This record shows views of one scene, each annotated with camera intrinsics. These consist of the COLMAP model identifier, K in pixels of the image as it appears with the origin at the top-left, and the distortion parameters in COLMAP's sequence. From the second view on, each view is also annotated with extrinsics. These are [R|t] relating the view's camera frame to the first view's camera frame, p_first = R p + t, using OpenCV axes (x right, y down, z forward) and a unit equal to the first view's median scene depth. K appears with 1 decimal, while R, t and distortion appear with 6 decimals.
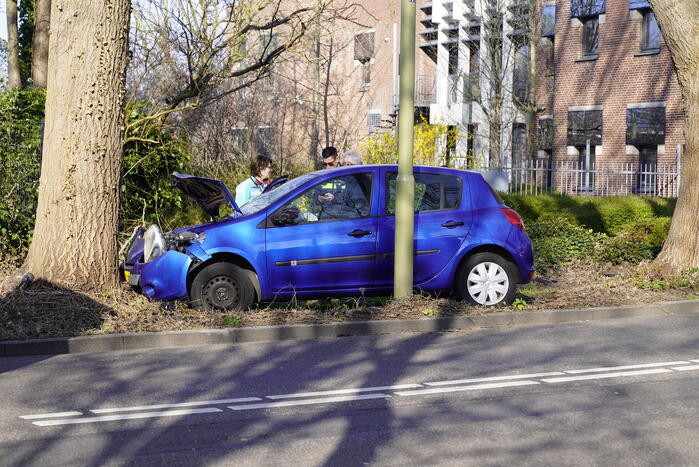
lens RADIAL K [[1629.1, 0, 343.0], [0, 1629.1, 231.0], [0, 0, 1]] dist [-0.018000, 0.000000]
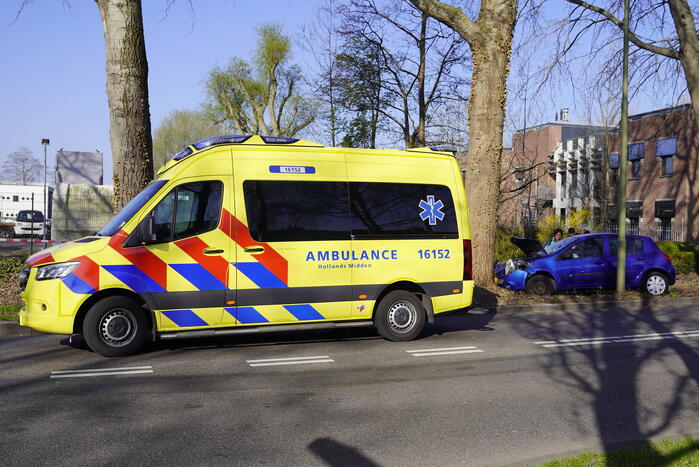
lens RADIAL K [[708.1, 0, 347.1], [0, 708.1, 230.3], [0, 0, 1]] dist [-0.000755, 0.000000]
pose [[0.981551, 0.001962, -0.191191, -0.149417], [-0.007649, 0.999550, -0.029010, -0.013099], [0.191048, 0.029937, 0.981124, -0.062781]]
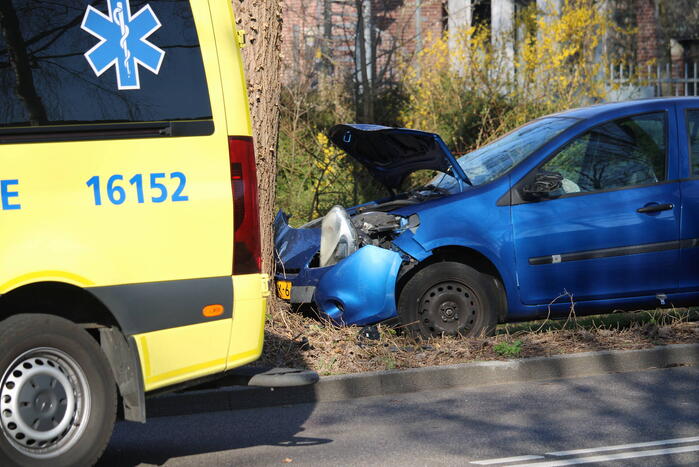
lens RADIAL K [[3450.7, 0, 349.3], [0, 3450.7, 234.1], [0, 0, 1]] dist [-0.082164, 0.000000]
pose [[0.997102, -0.034178, 0.067960, -0.198785], [0.033540, 0.999382, 0.010515, -0.006742], [-0.068277, -0.008205, 0.997633, -0.331990]]
